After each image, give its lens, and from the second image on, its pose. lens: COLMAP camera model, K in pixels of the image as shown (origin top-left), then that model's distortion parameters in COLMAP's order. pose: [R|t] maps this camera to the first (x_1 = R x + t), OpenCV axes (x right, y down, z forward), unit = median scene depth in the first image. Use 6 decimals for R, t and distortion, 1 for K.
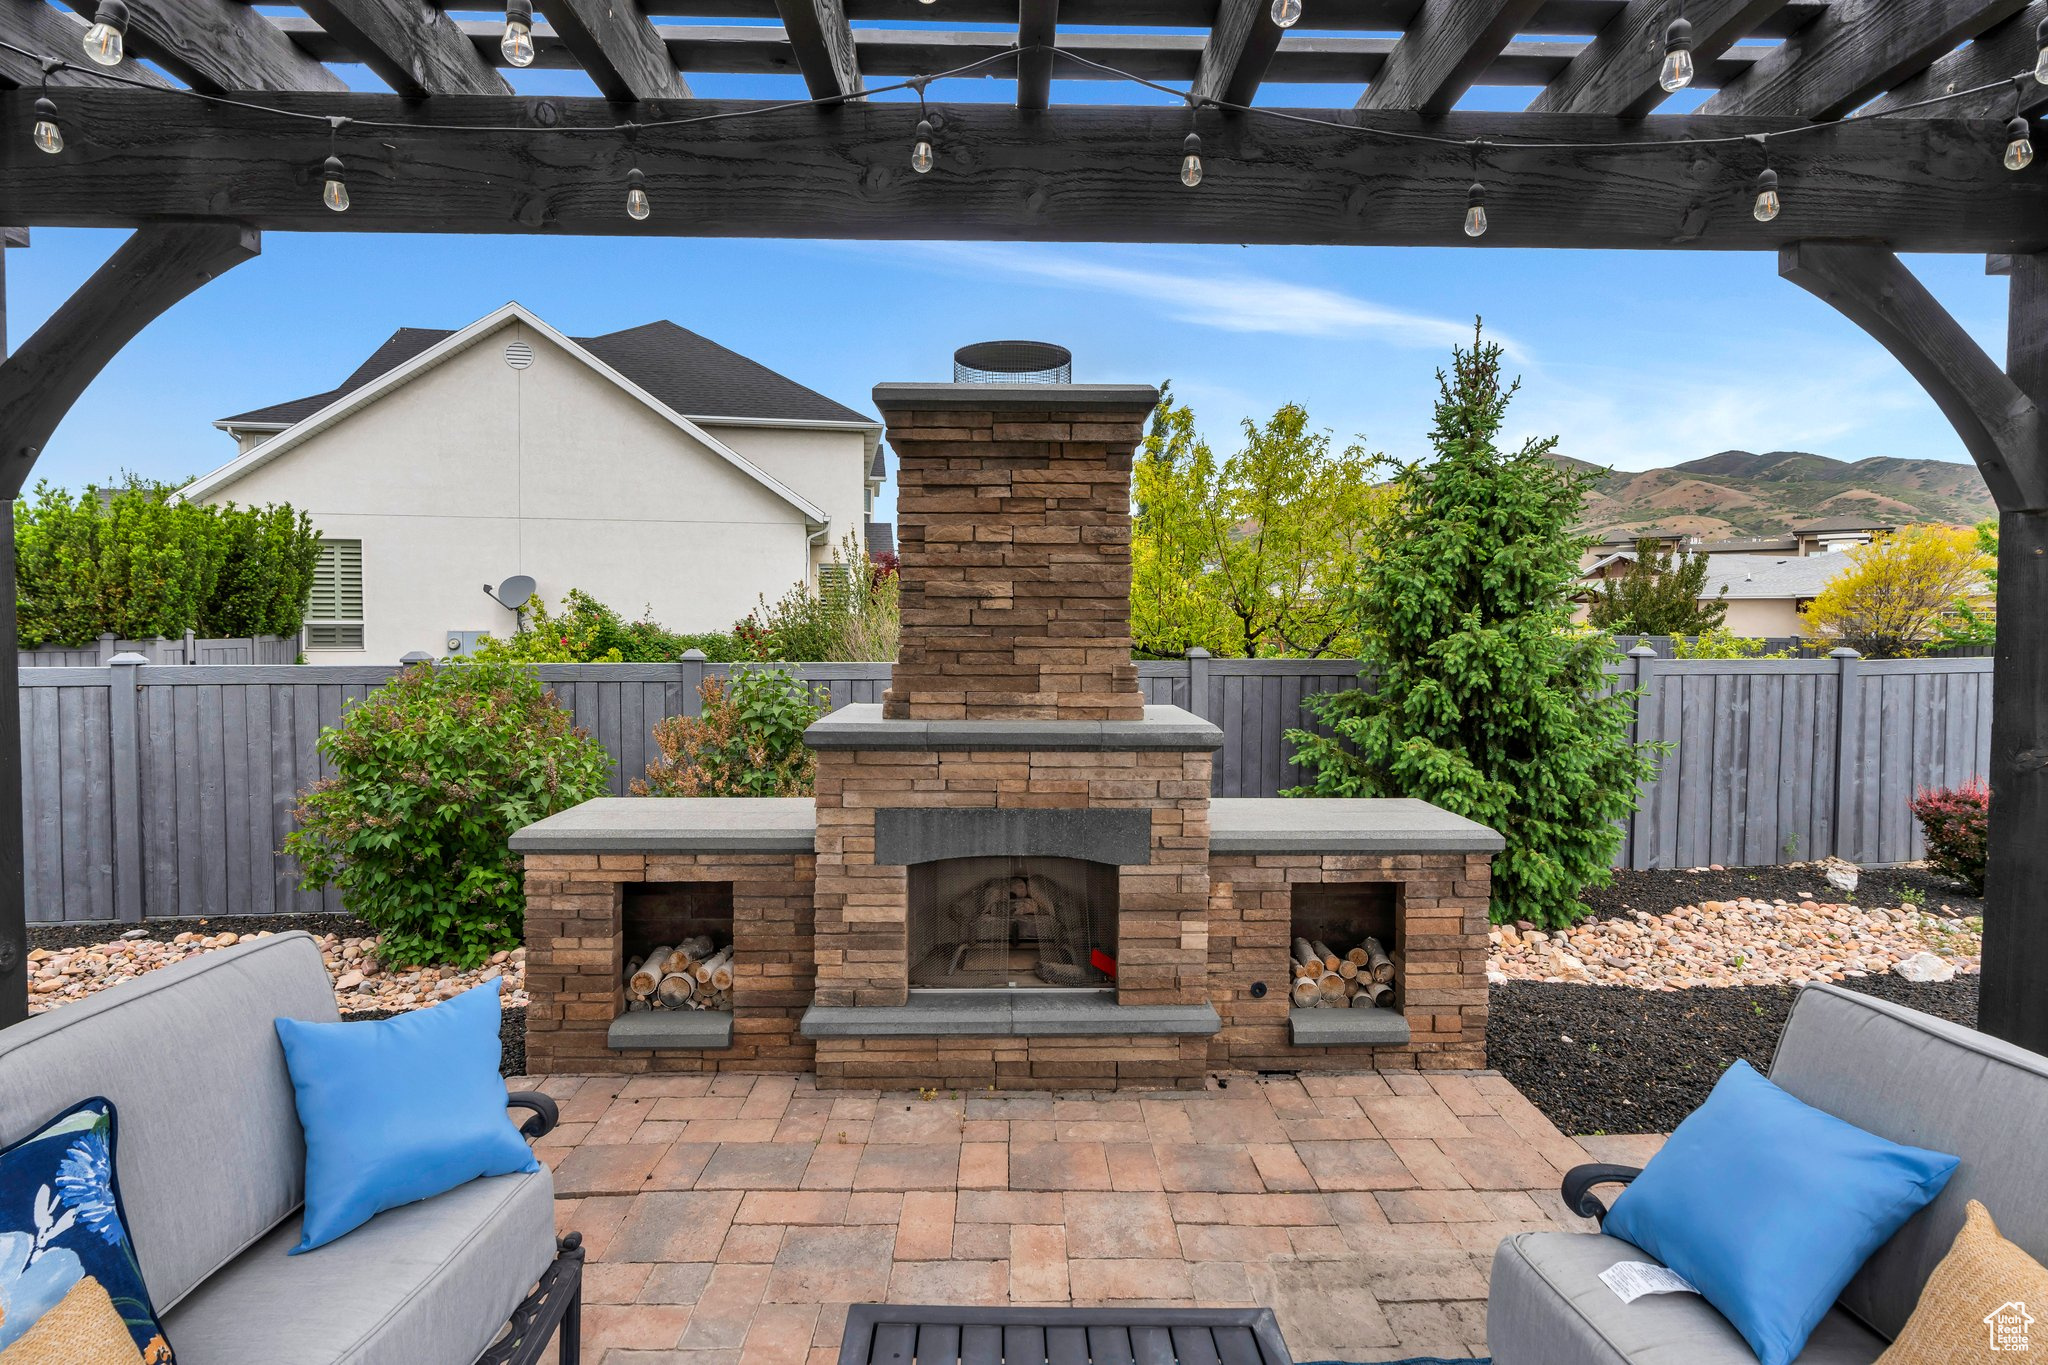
lens RADIAL K [[1016.7, 0, 1021.0], [0, 1016.7, 653.8], [0, 0, 1]] dist [-0.001241, -0.000247]
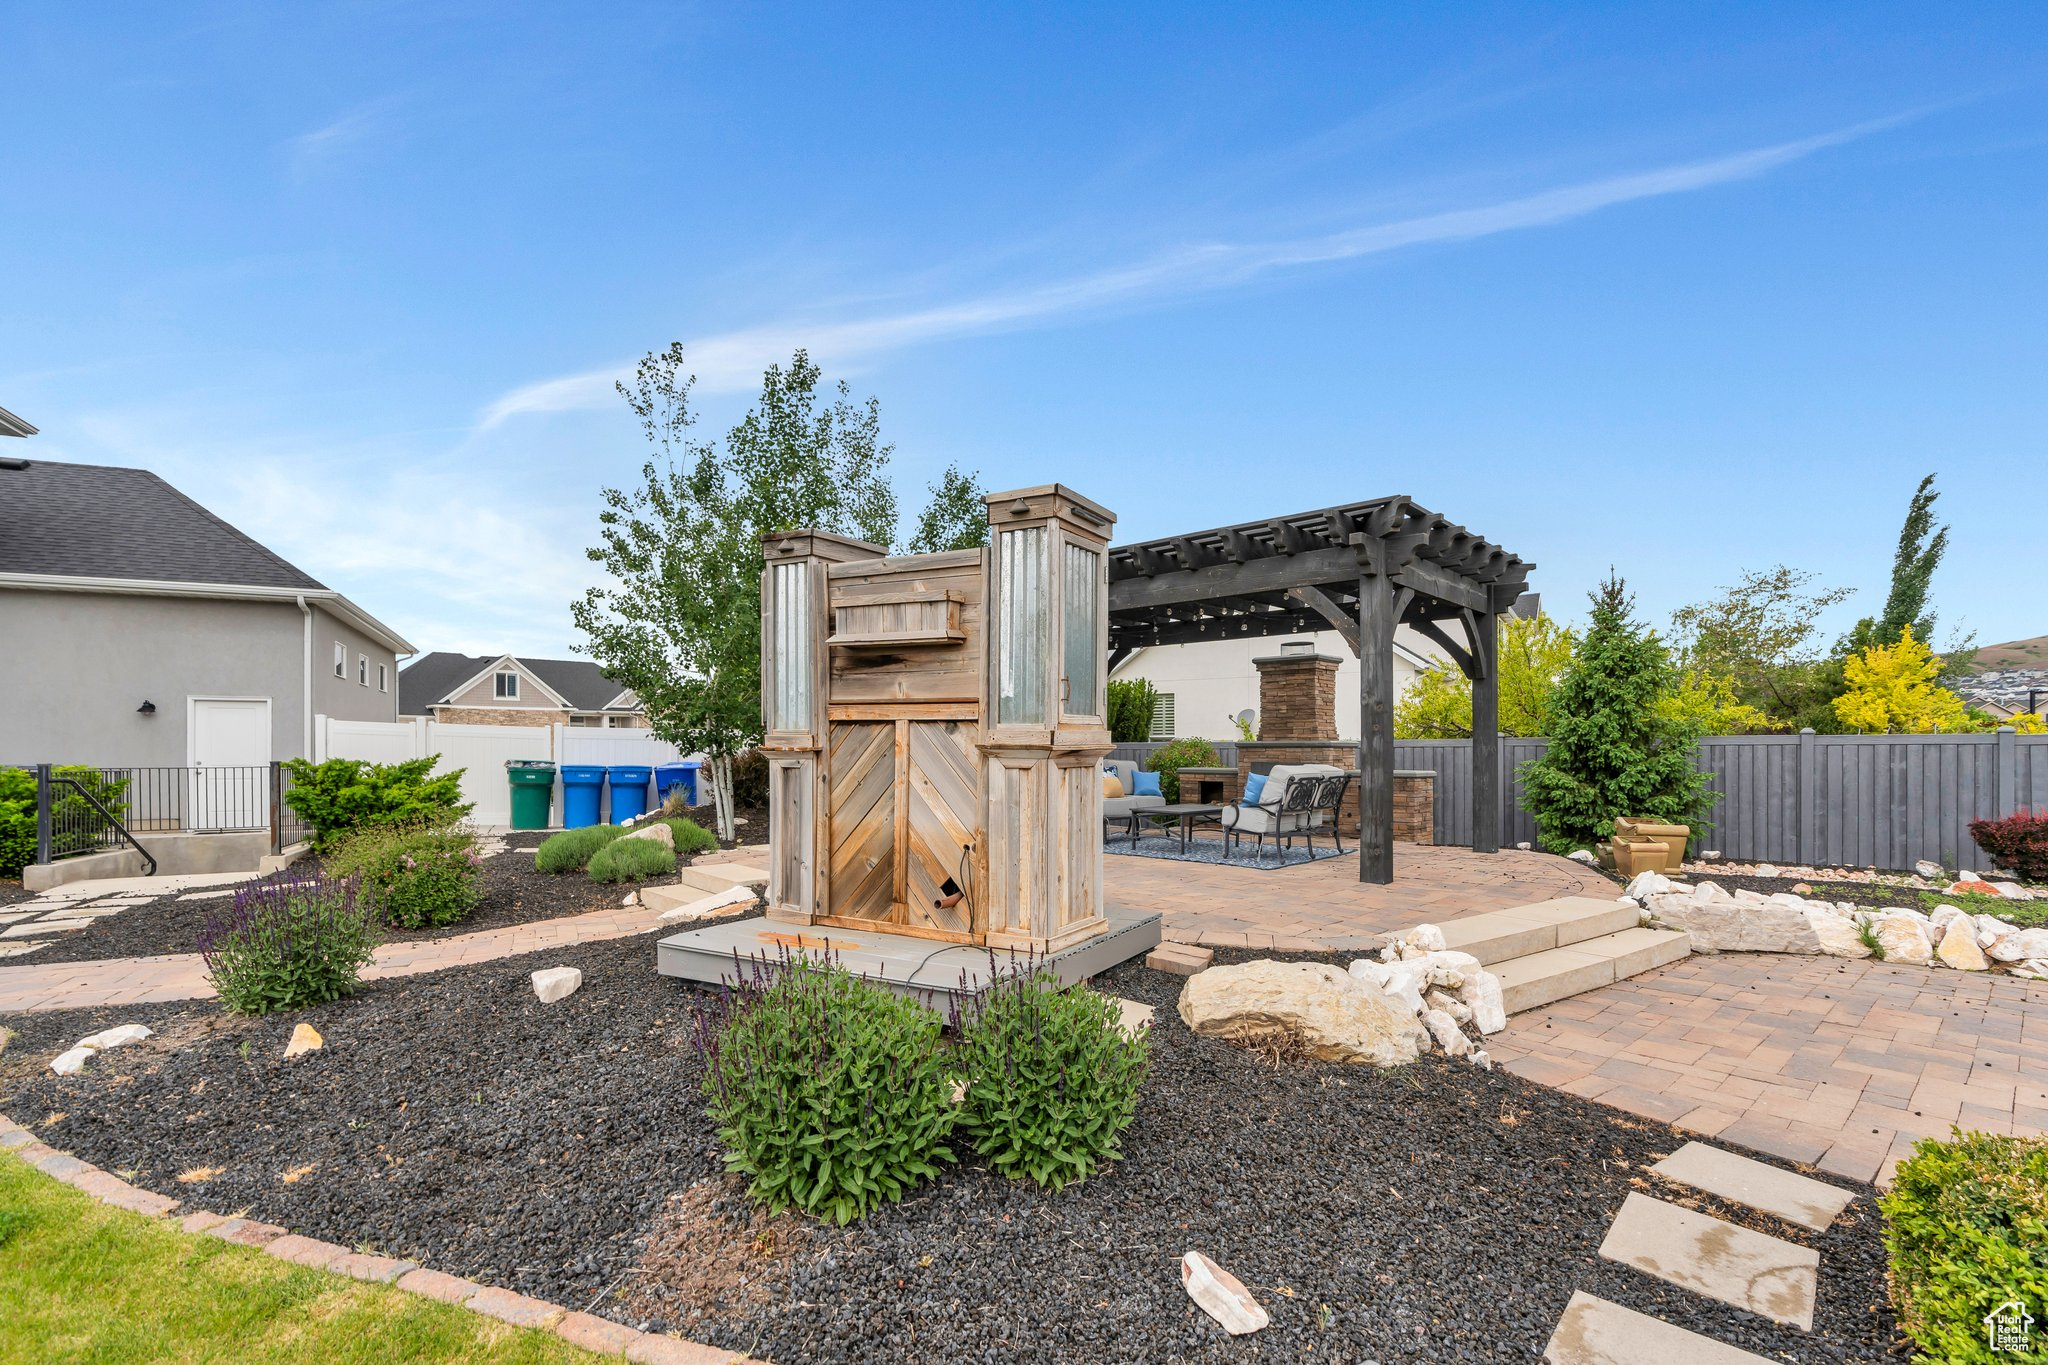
lens RADIAL K [[931.6, 0, 1028.3], [0, 931.6, 742.2], [0, 0, 1]] dist [0.003010, 0.000421]
pose [[0.728469, -0.010063, -0.685004, 0.867829], [-0.016329, 0.999353, -0.032047, 0.101115], [0.684884, 0.034531, 0.727834, -1.147332]]
